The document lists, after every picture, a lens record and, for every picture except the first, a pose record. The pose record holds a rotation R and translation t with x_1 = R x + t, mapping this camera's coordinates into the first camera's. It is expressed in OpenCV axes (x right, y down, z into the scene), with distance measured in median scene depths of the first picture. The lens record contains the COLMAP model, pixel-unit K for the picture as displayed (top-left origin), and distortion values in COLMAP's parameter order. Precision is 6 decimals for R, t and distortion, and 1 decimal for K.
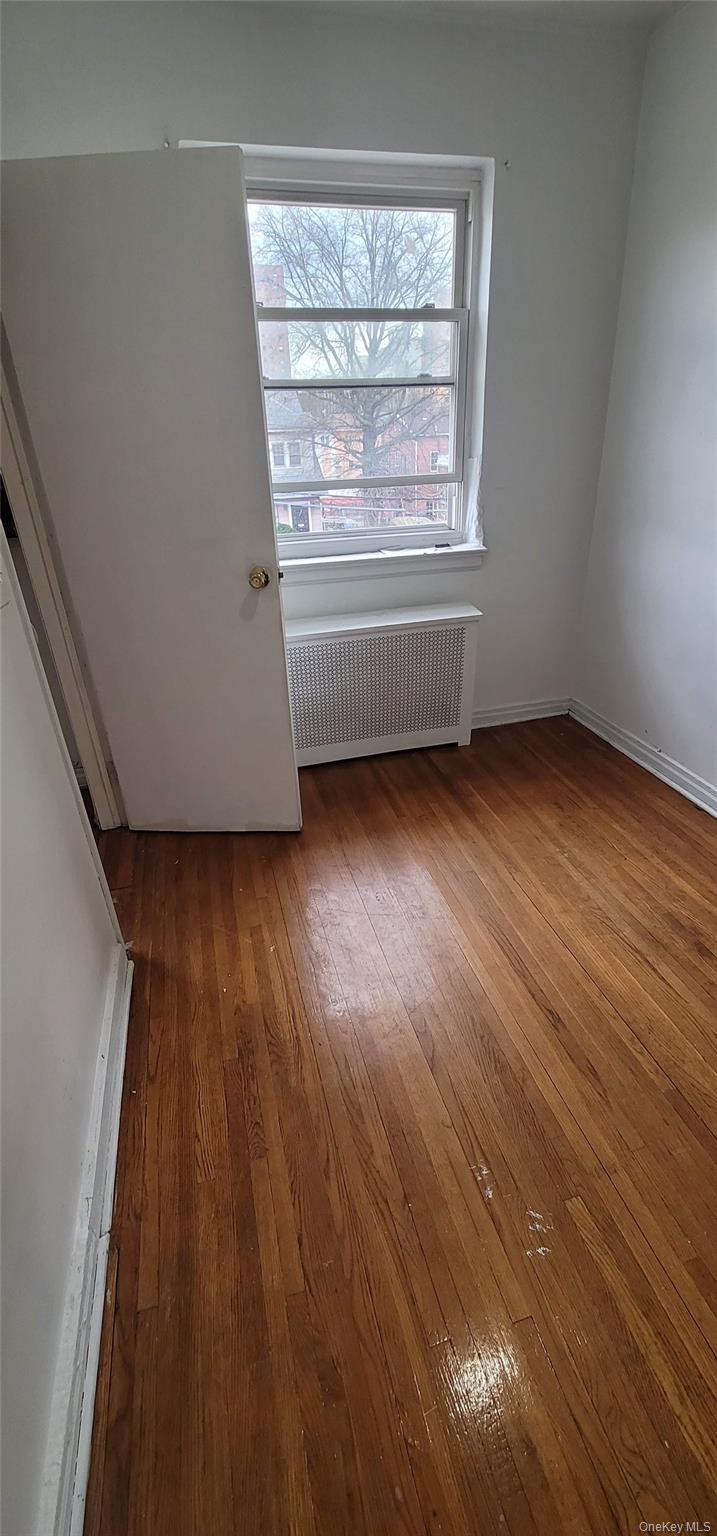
lens RADIAL K [[623.9, 0, 362.4], [0, 623.9, 772.2], [0, 0, 1]] dist [-0.007677, 0.002501]
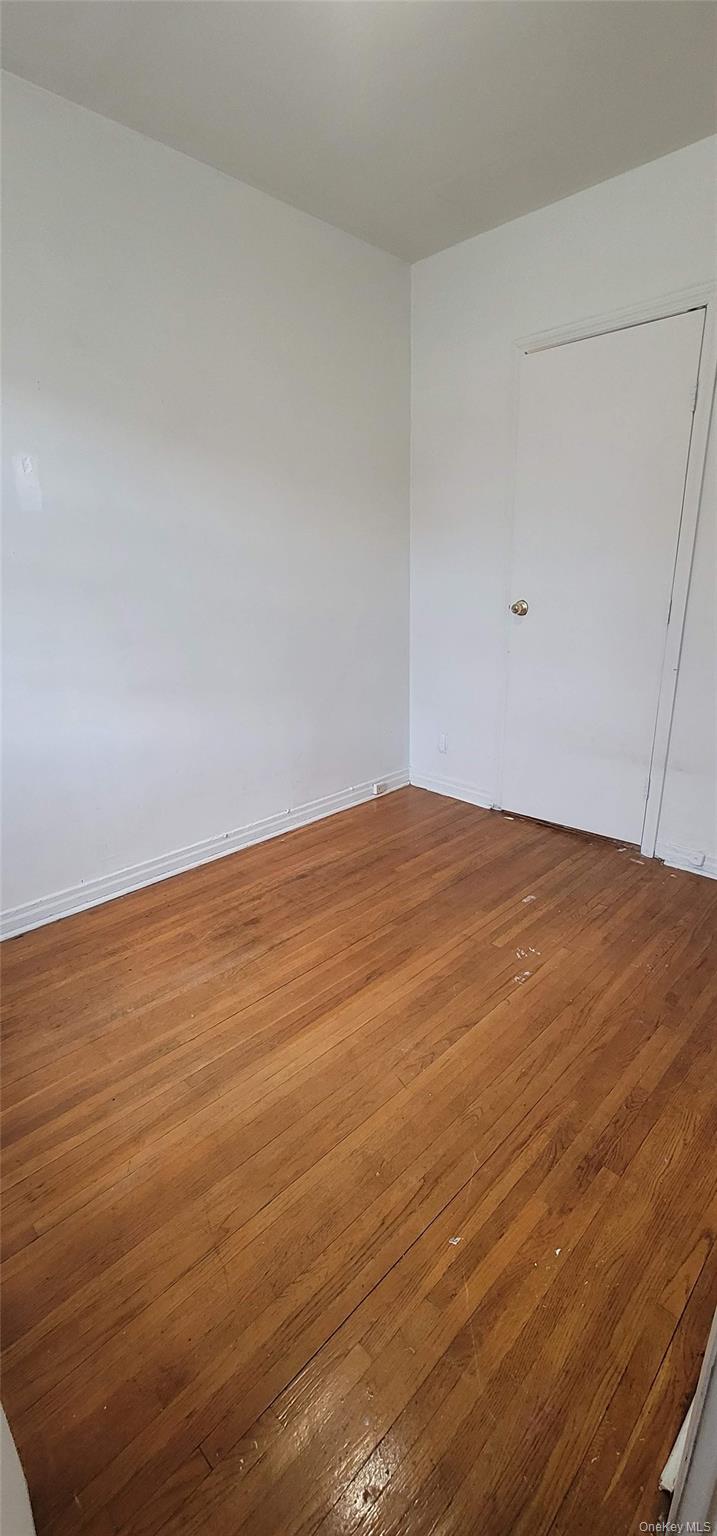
lens RADIAL K [[623.9, 0, 362.4], [0, 623.9, 772.2], [0, 0, 1]] dist [-0.007677, 0.002501]
pose [[-0.504328, -0.228542, 0.832720, -0.522810], [0.446483, 0.756414, 0.478008, -0.429201], [-0.739125, 0.612868, -0.279440, 0.970053]]
